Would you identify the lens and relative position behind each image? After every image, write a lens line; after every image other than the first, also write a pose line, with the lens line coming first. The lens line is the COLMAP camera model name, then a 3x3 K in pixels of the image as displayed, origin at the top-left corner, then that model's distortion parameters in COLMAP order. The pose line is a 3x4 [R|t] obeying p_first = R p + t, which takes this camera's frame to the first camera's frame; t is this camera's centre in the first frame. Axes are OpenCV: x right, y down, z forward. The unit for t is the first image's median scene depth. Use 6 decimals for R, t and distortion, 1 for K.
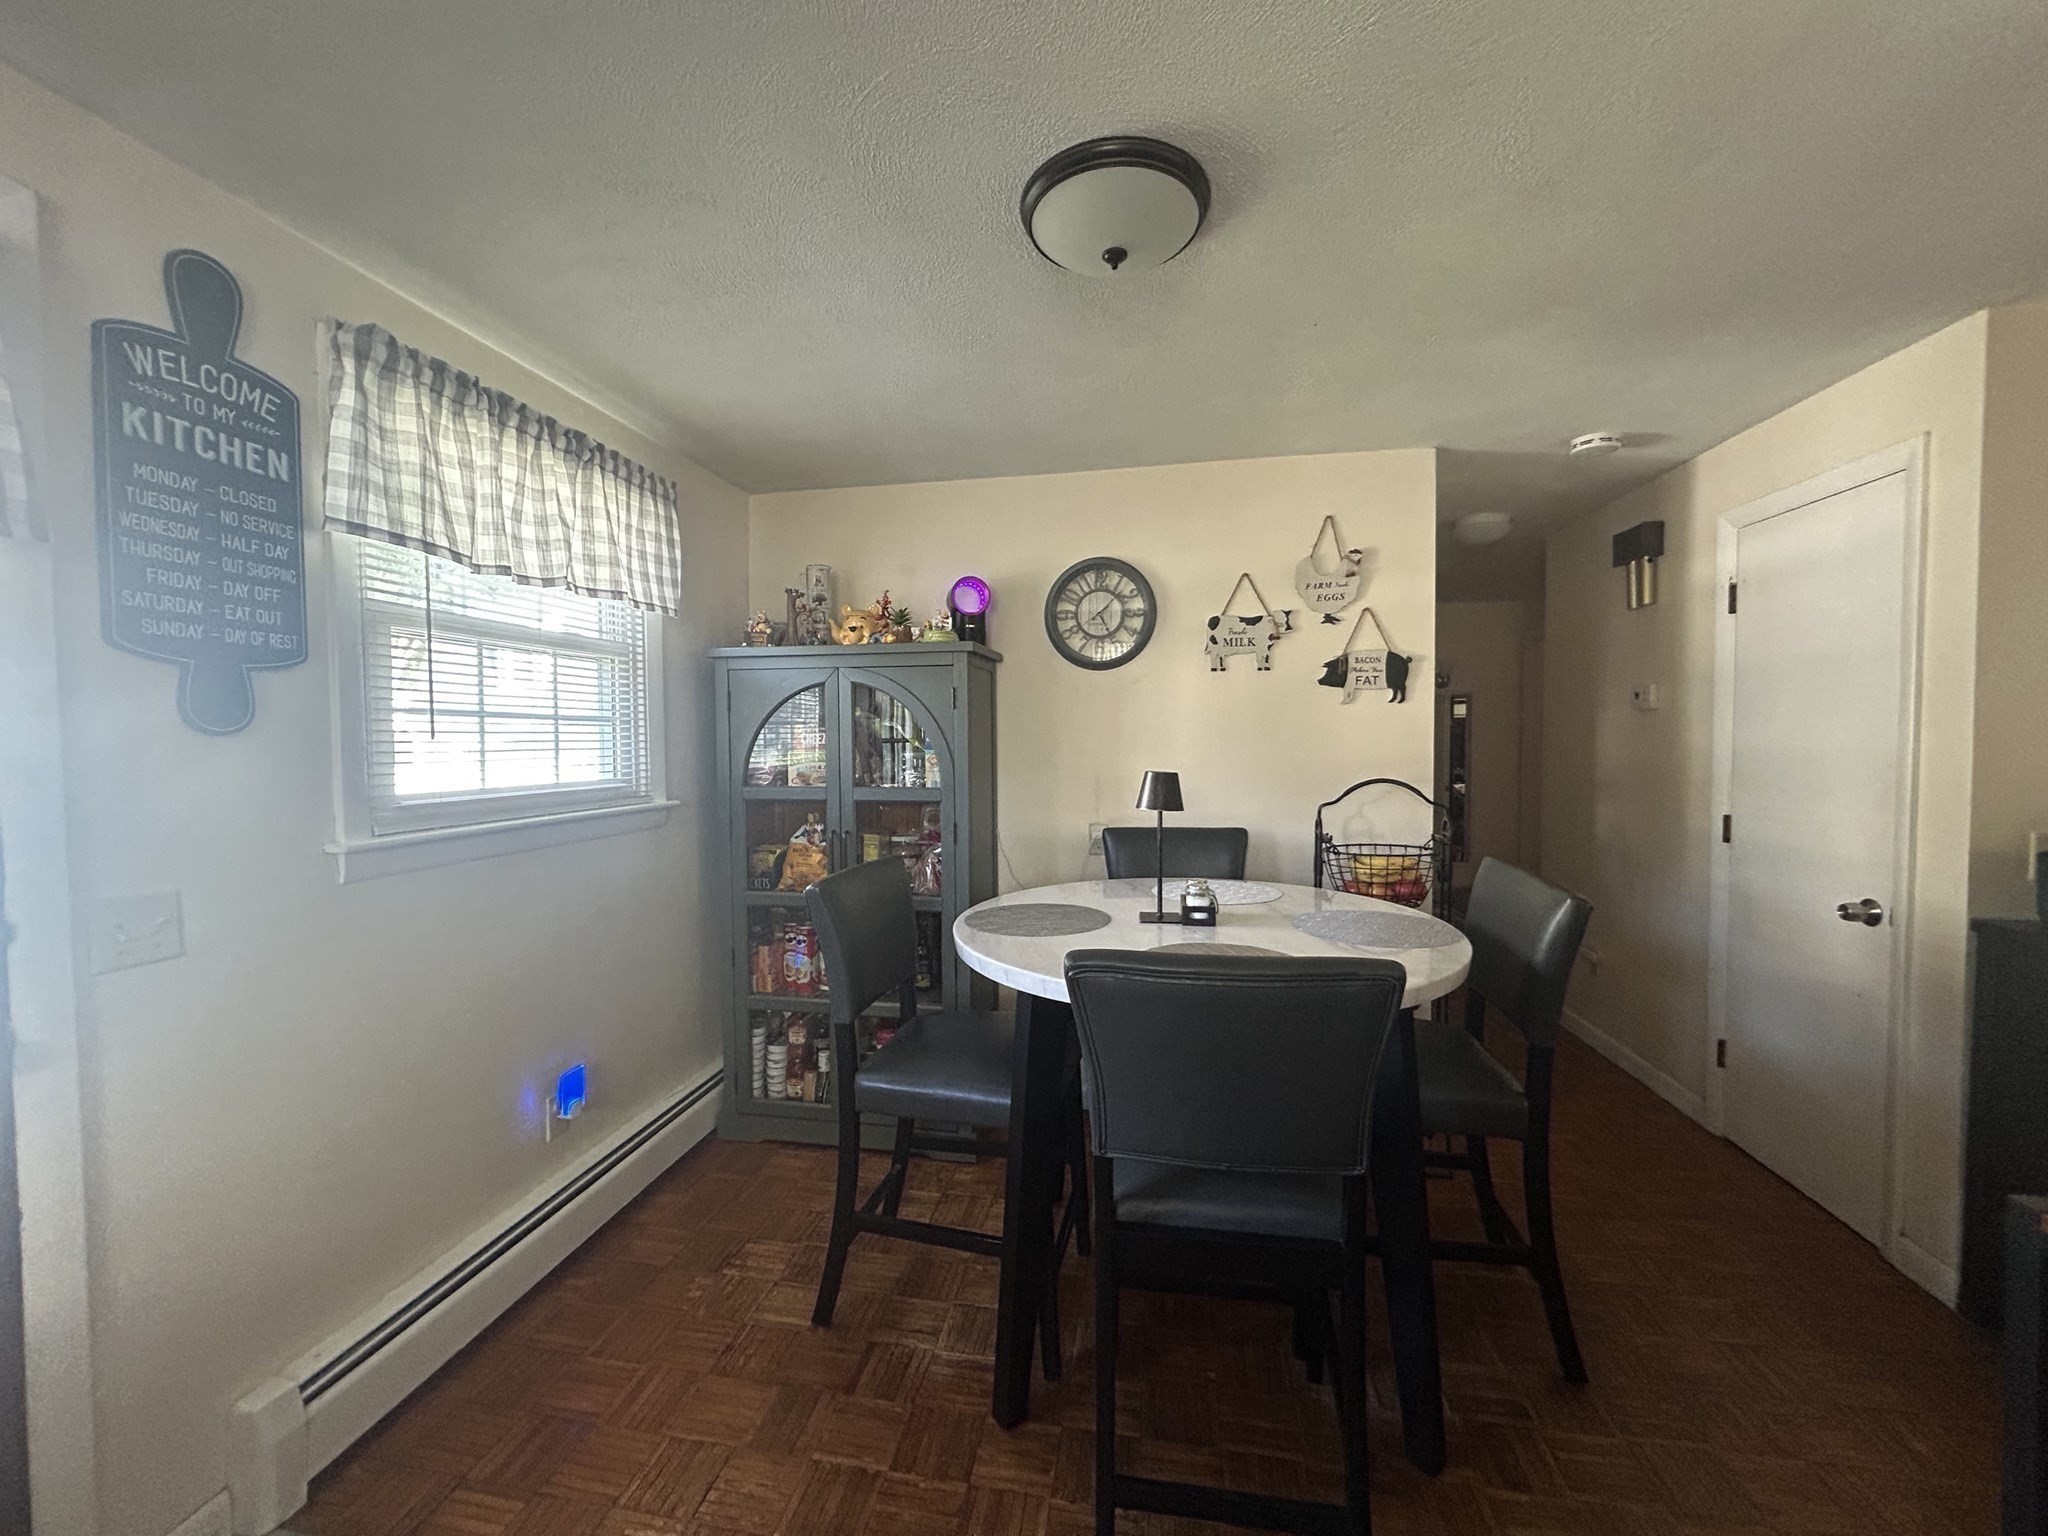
lens RADIAL K [[820.9, 0, 1019.3], [0, 820.9, 772.7], [0, 0, 1]] dist [-0.018268, 0.005499]
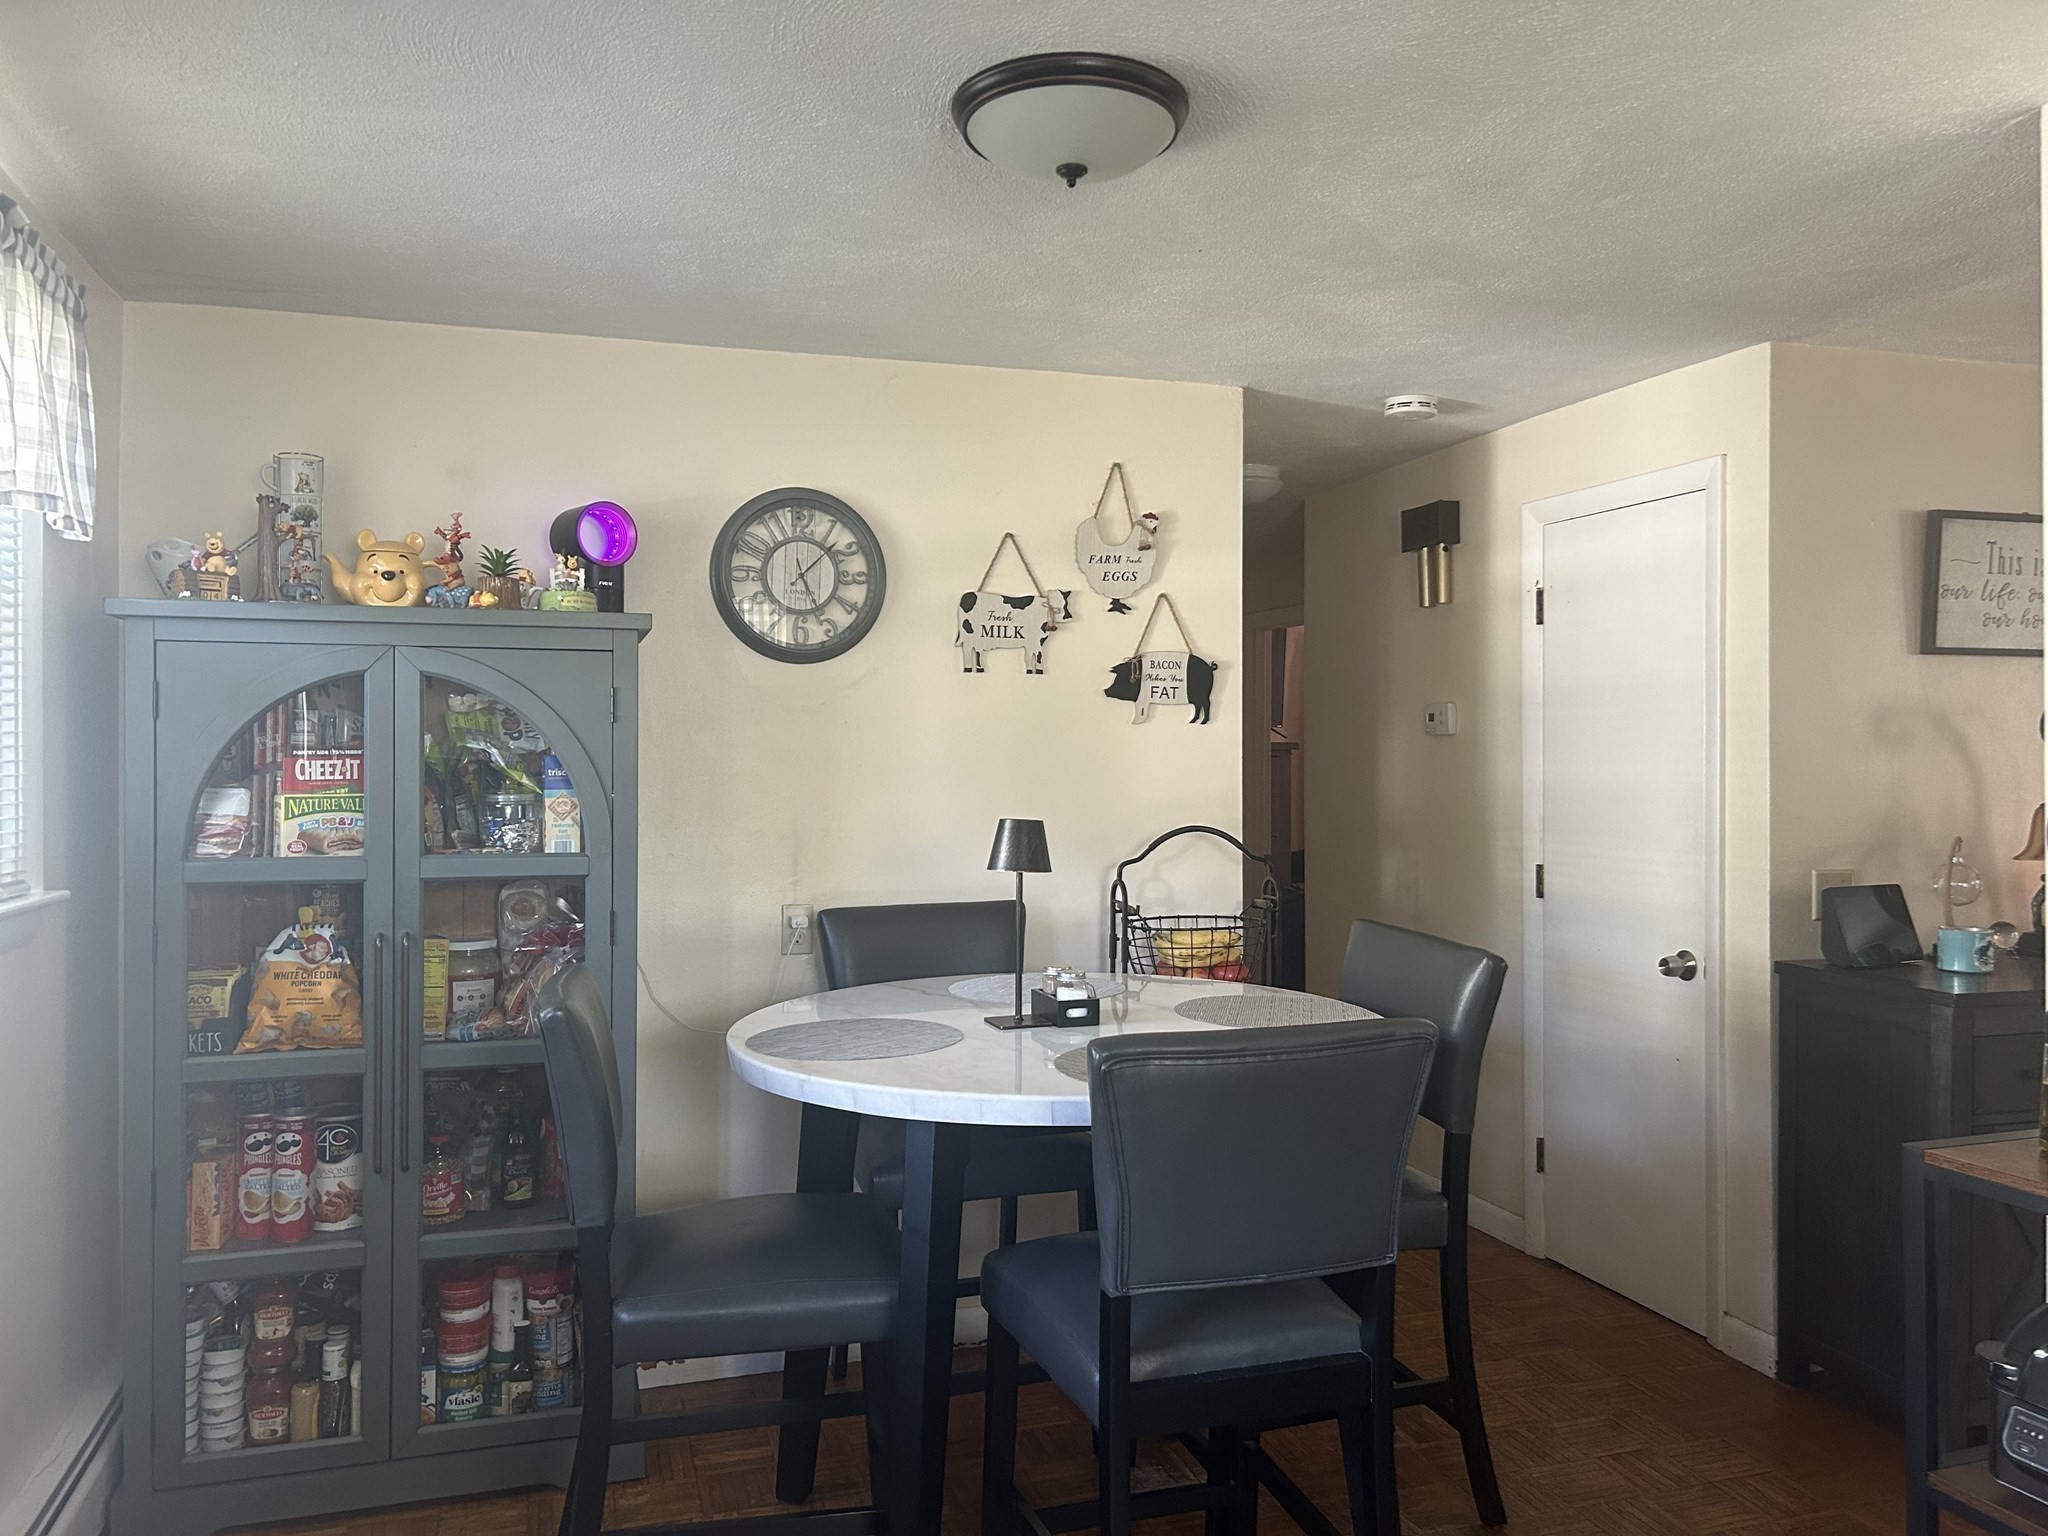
lens RADIAL K [[1555.9, 0, 1024.0], [0, 1555.9, 768.0], [0, 0, 1]] dist [0.087399, -0.132369]
pose [[0.879371, 0.003057, 0.476127, -0.346635], [0.014006, 0.999381, -0.032284, -0.002015], [-0.475931, 0.035059, 0.878783, -0.161300]]
